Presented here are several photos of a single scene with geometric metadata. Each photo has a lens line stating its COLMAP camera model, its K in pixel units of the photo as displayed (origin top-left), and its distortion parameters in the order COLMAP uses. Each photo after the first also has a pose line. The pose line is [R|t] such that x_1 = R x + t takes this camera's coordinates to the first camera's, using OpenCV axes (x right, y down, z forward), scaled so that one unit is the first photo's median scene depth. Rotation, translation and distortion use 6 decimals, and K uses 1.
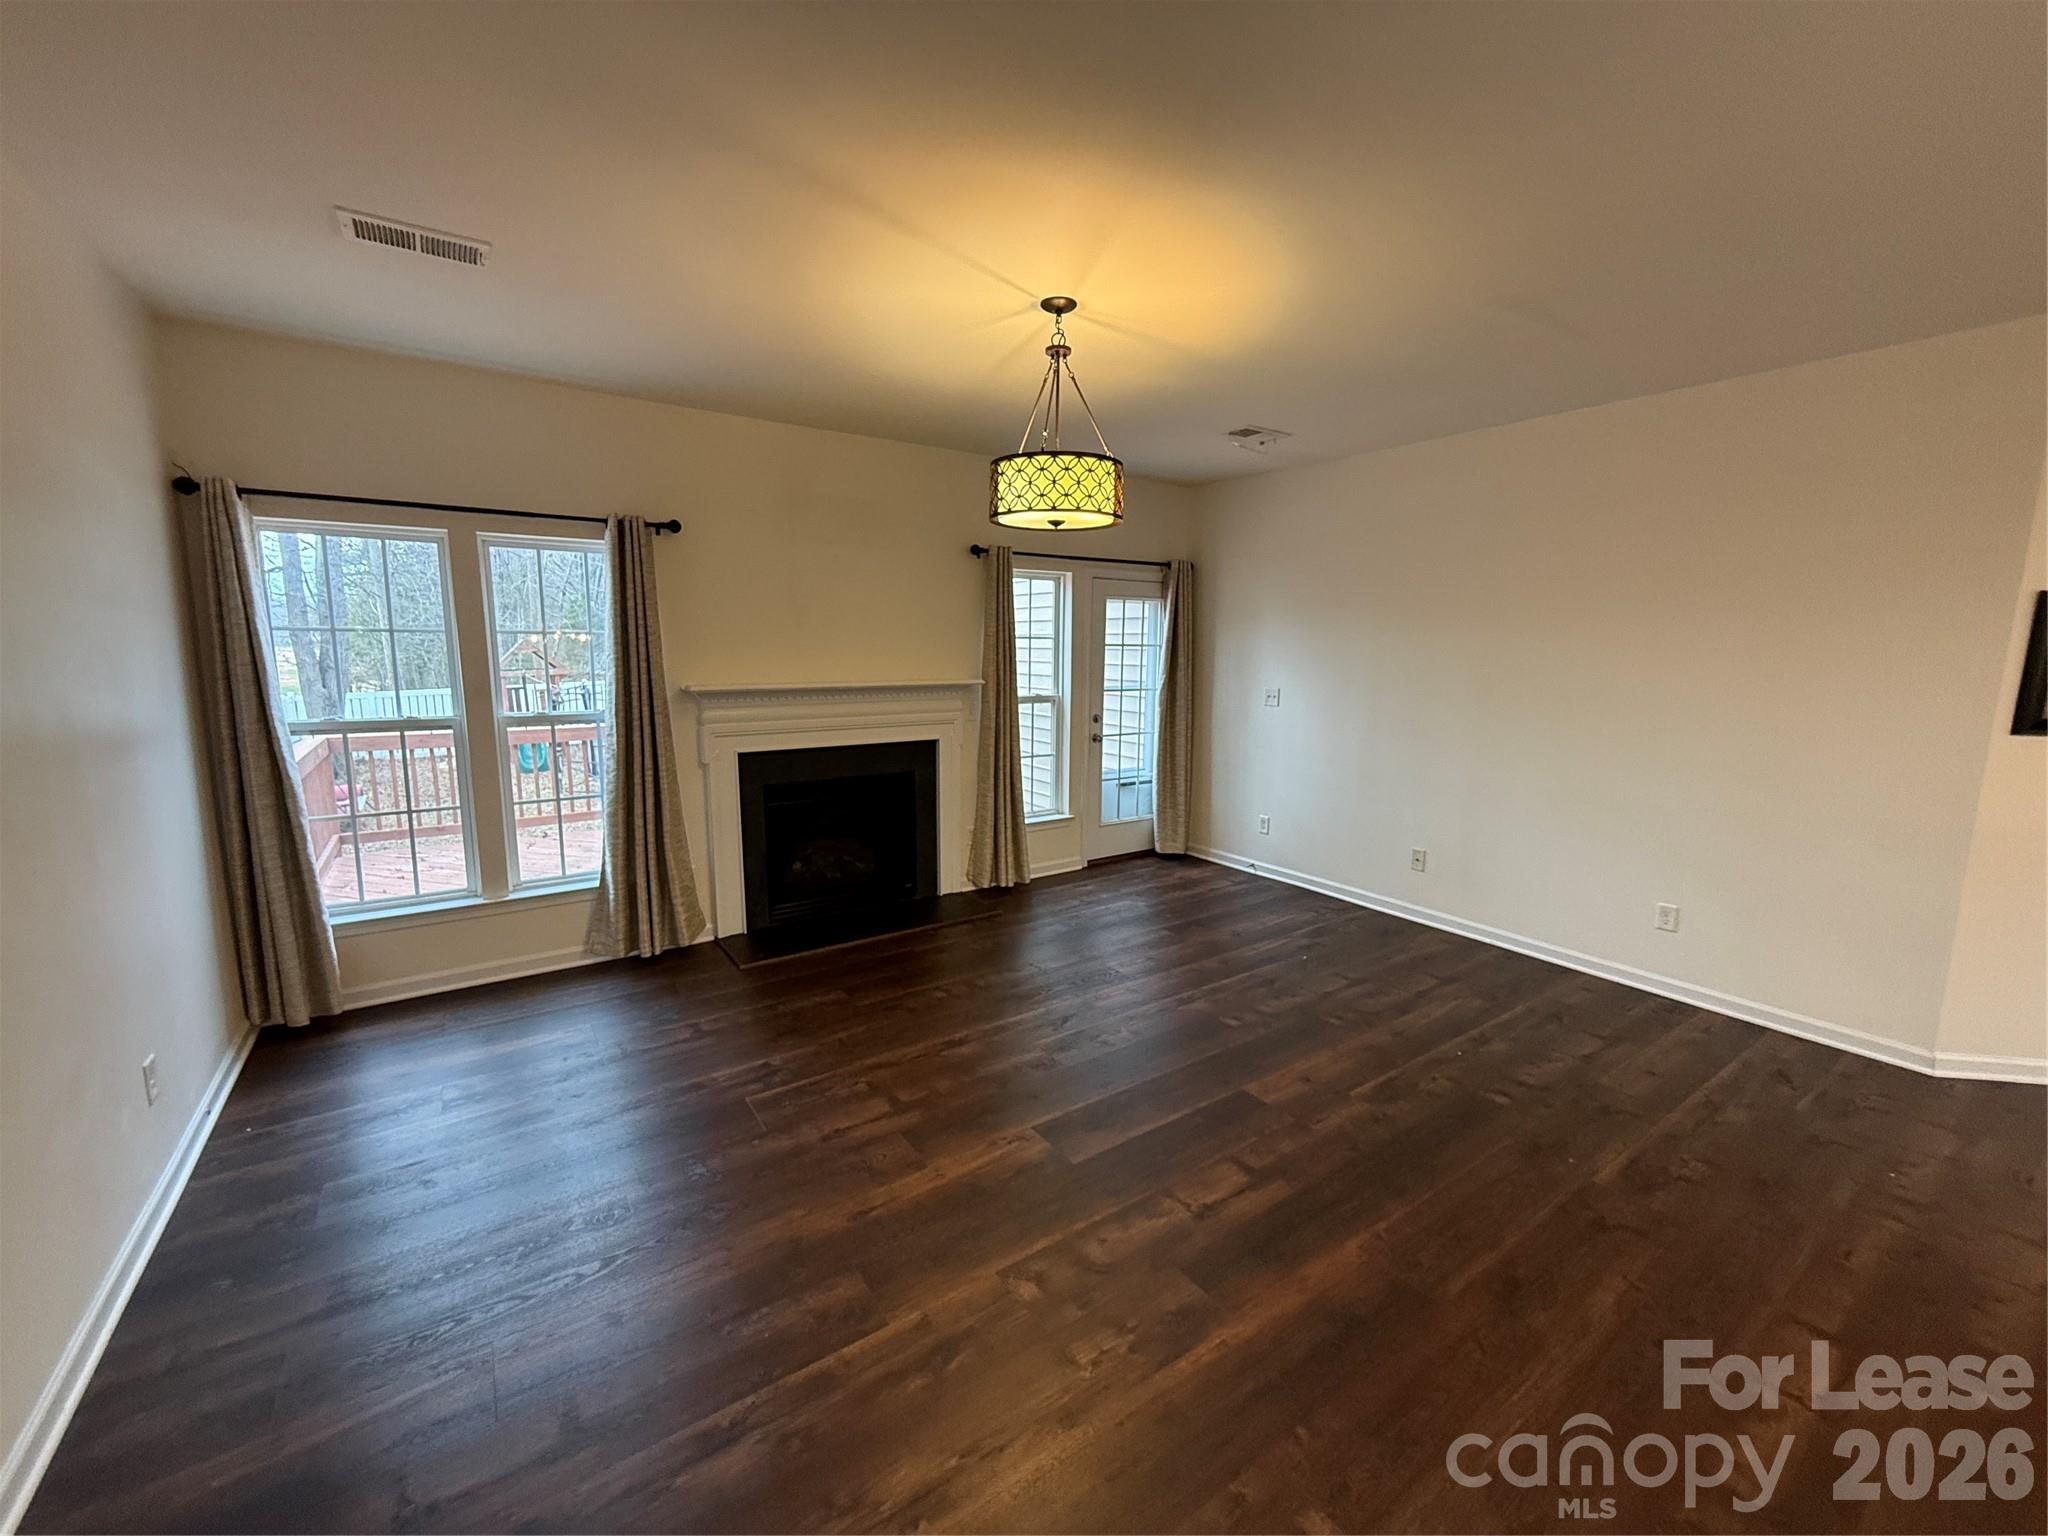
lens RADIAL K [[817.1, 0, 1044.2], [0, 817.1, 771.8], [0, 0, 1]] dist [0.001700, 0.000160]
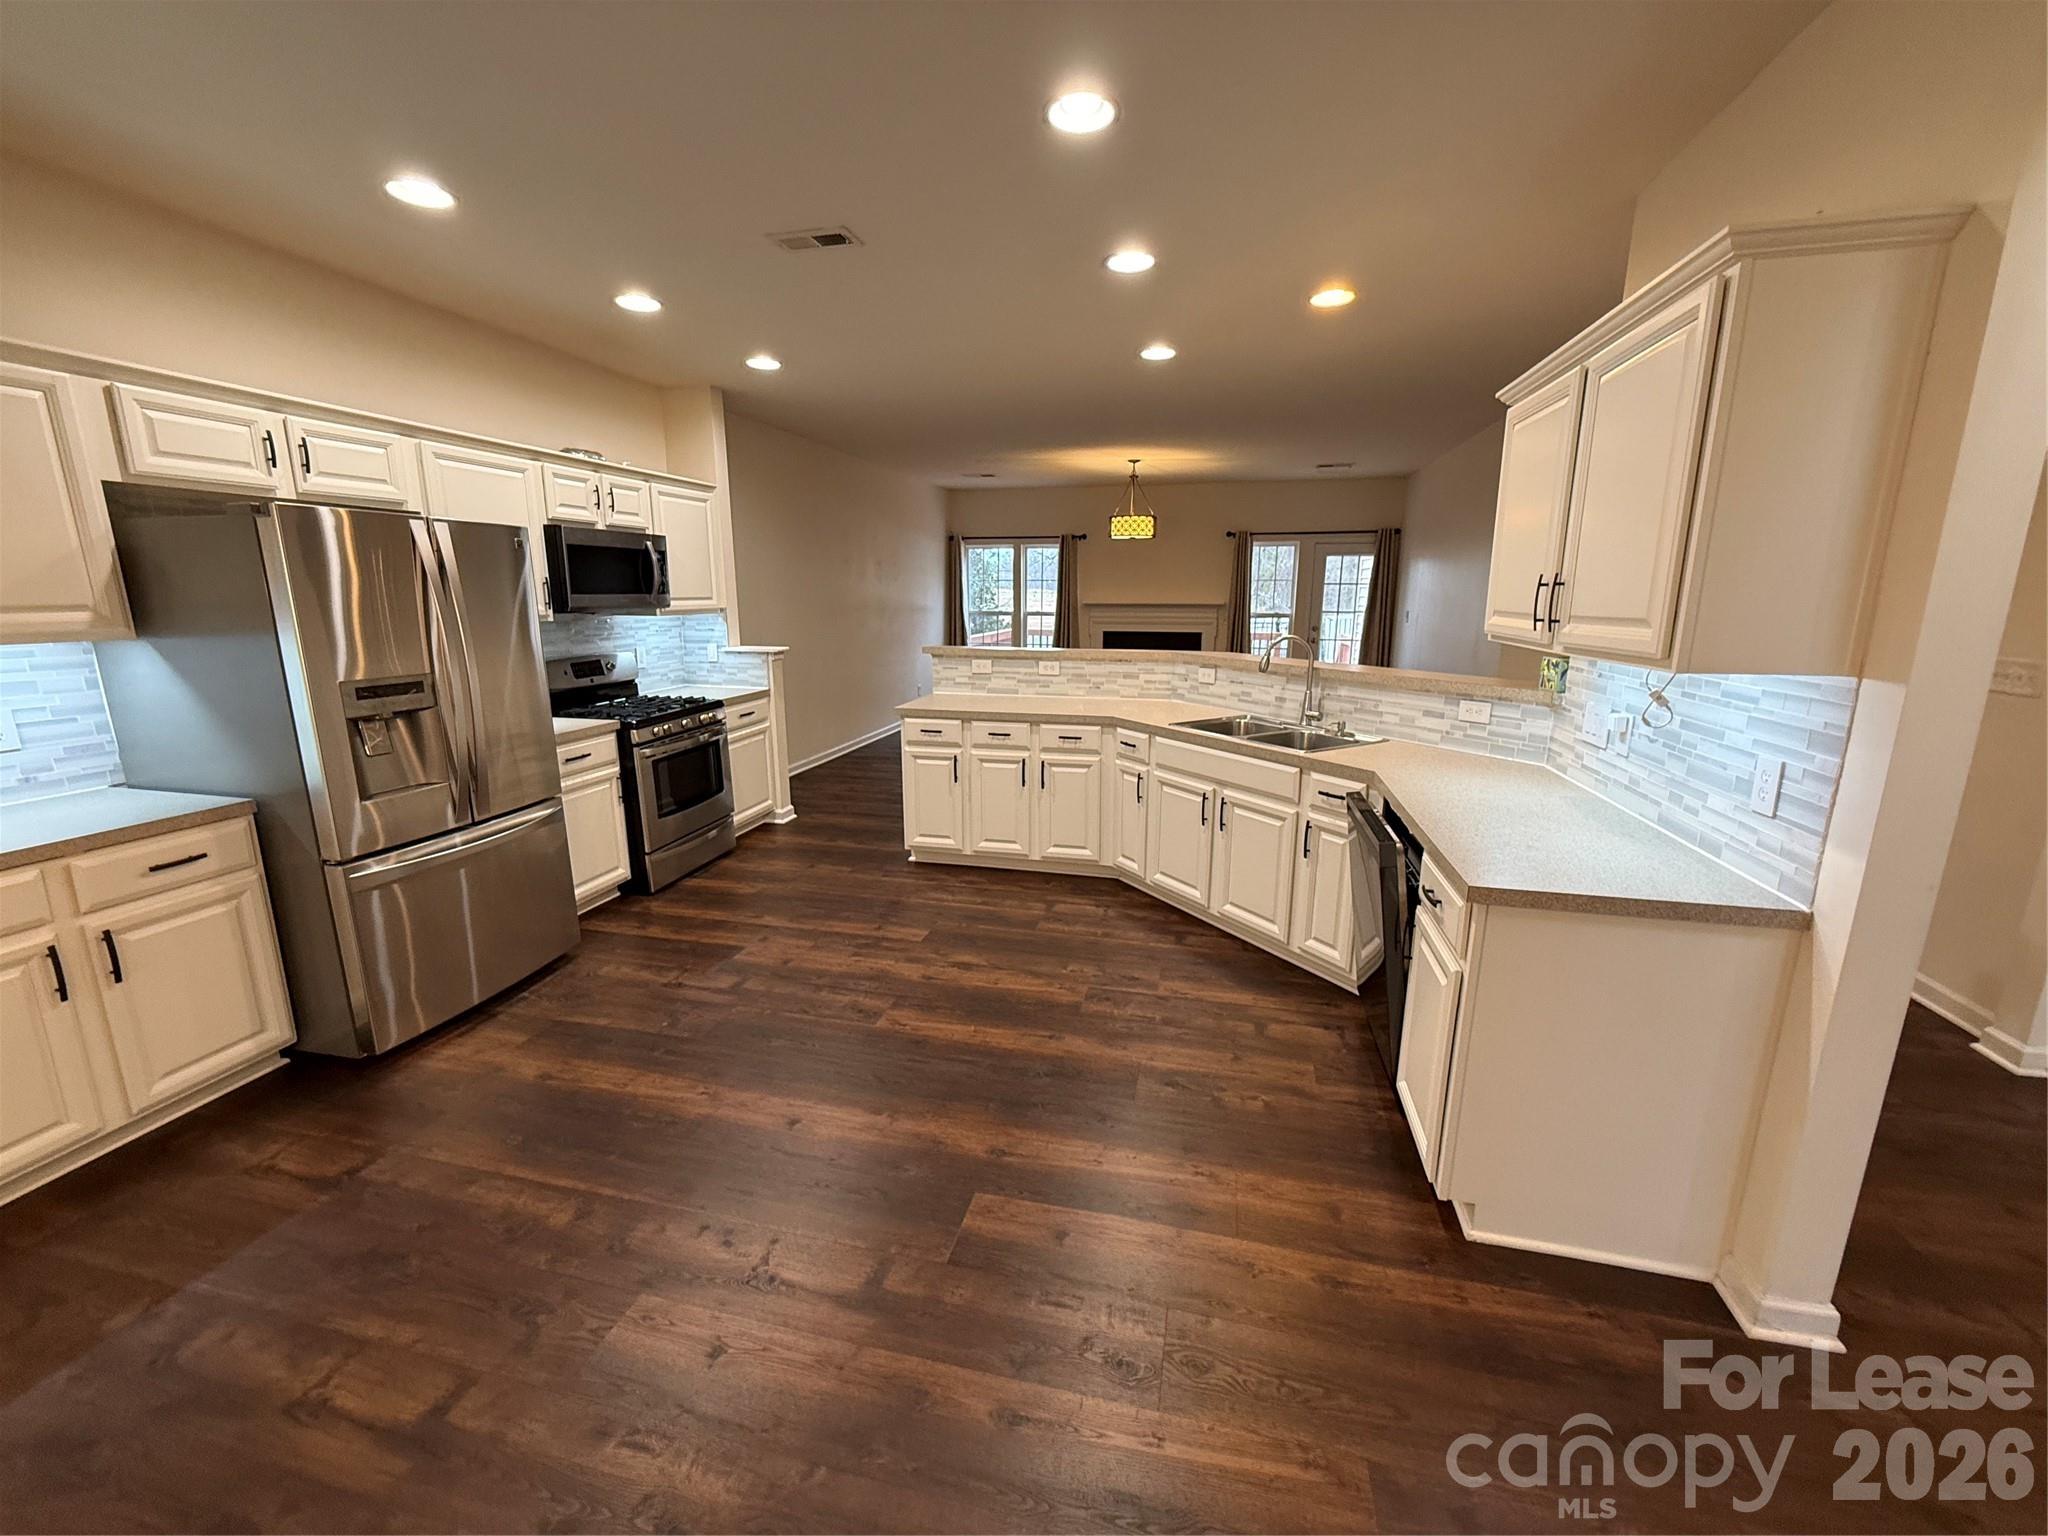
lens RADIAL K [[817.1, 0, 1030.1], [0, 817.1, 765.7], [0, 0, 1]] dist [0.001700, 0.000160]
pose [[0.677754, 0.149018, -0.720030, 1.325503], [-0.112891, 0.988726, 0.098365, 0.163757], [0.726571, 0.014617, 0.686936, -0.815043]]
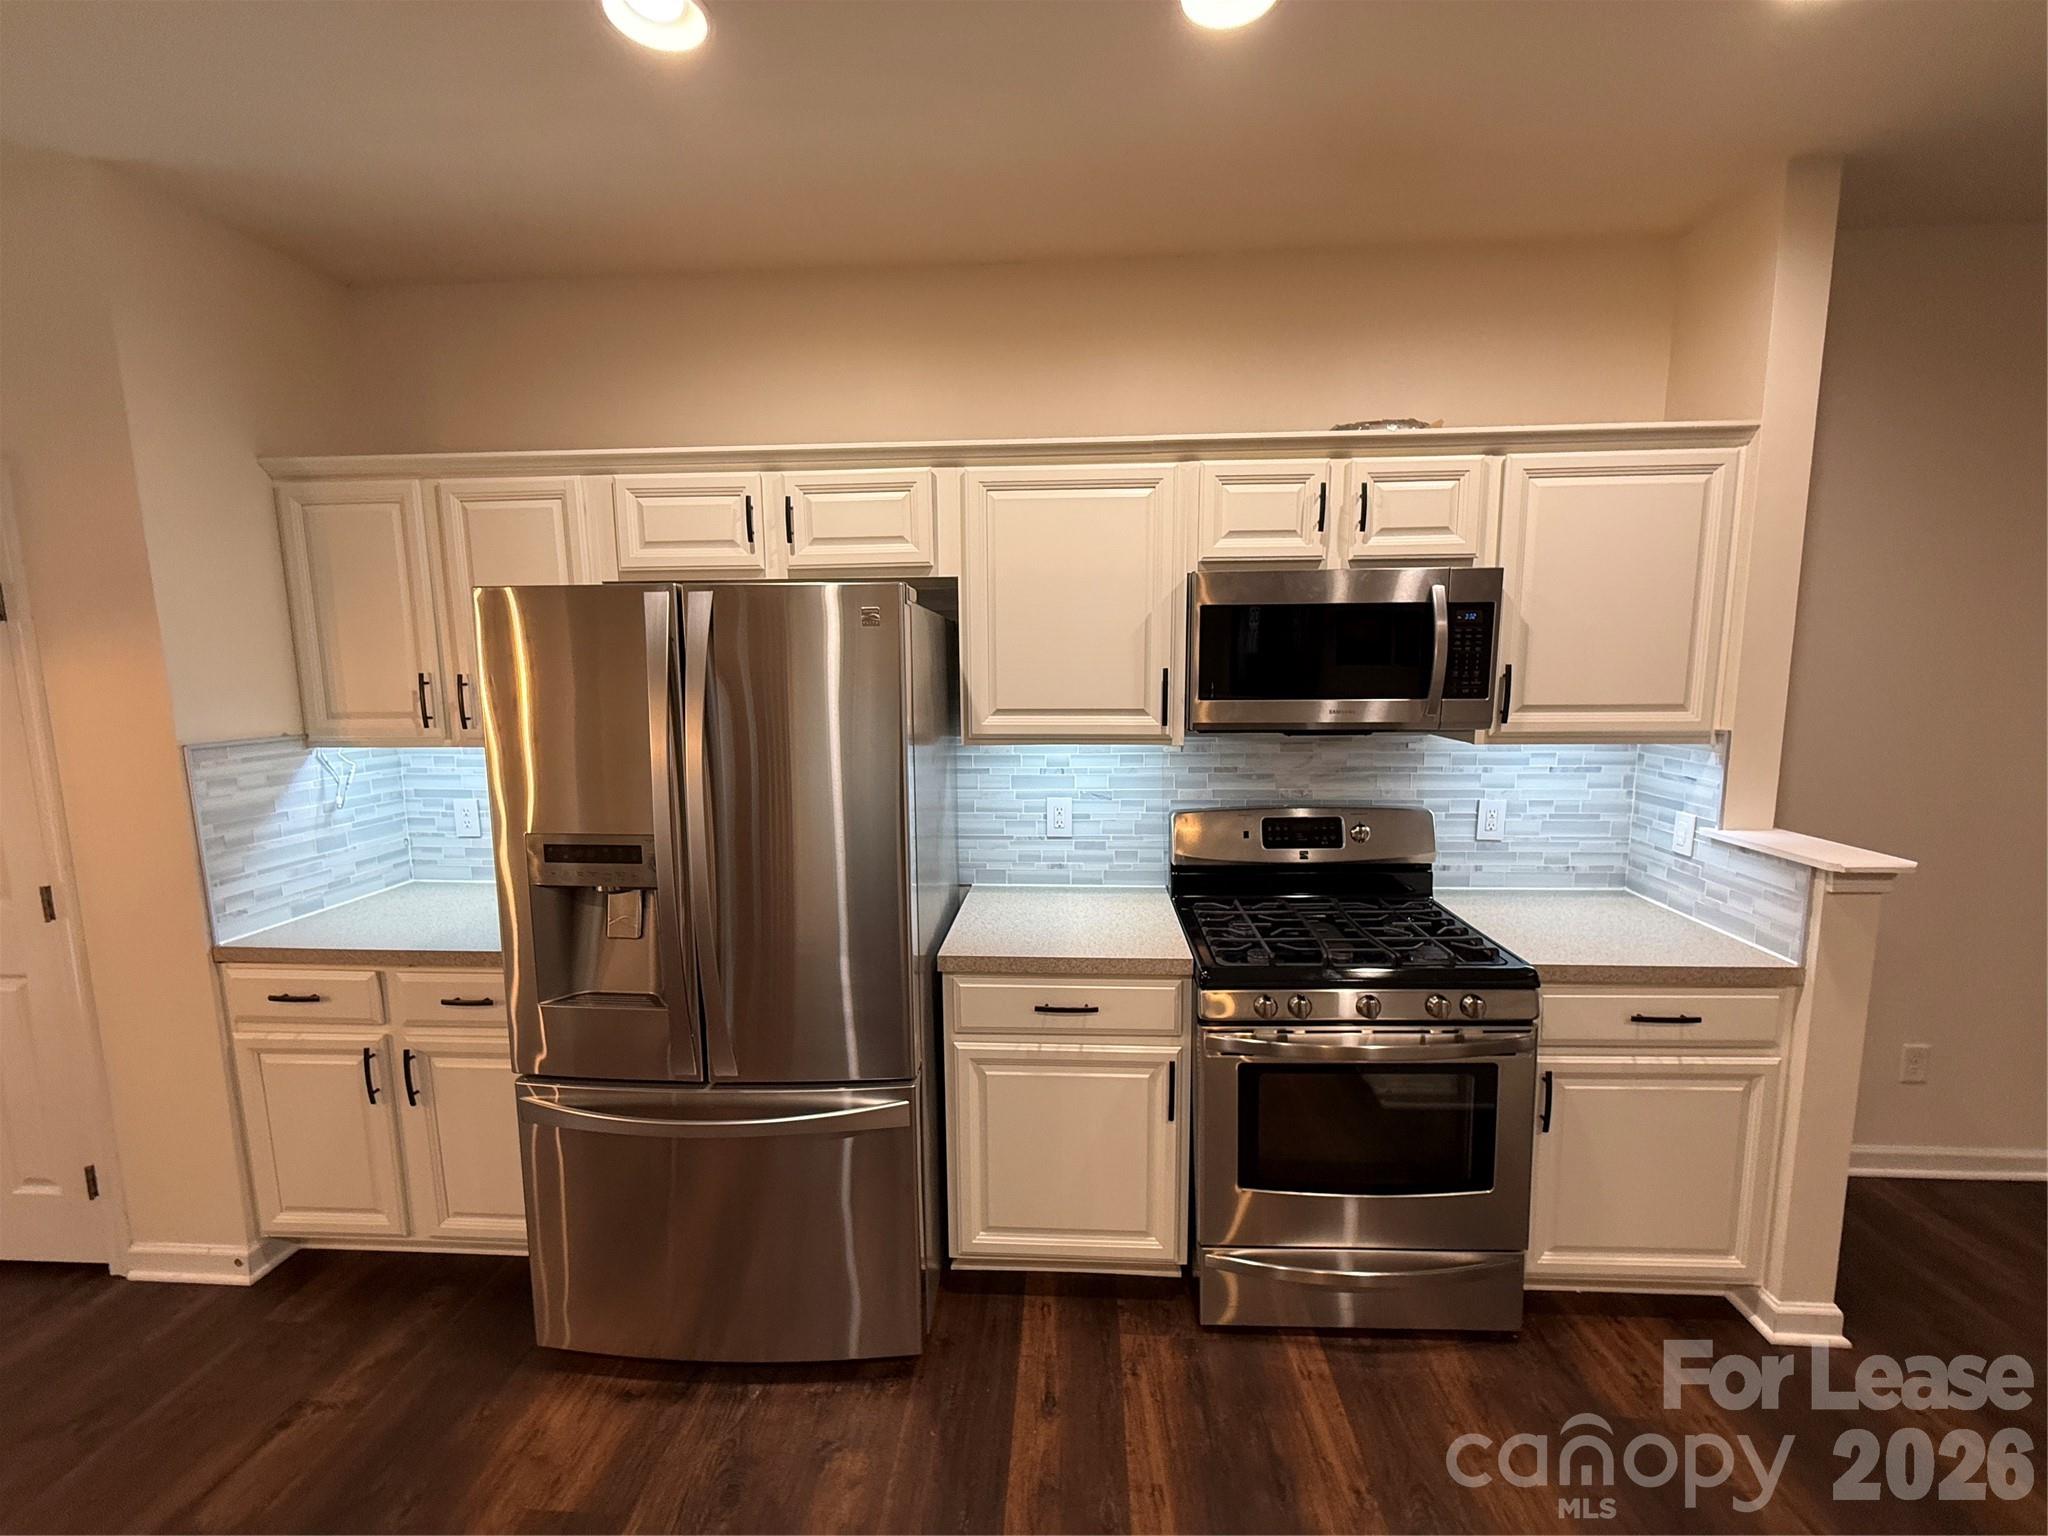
lens RADIAL K [[817.1, 0, 1025.9], [0, 817.1, 764.5], [0, 0, 1]] dist [0.001700, 0.000160]
pose [[-0.607130, 0.098906, -0.788423, 0.686321], [-0.120524, 0.969281, 0.214404, 0.059126], [0.785409, 0.225195, -0.576559, -0.315354]]
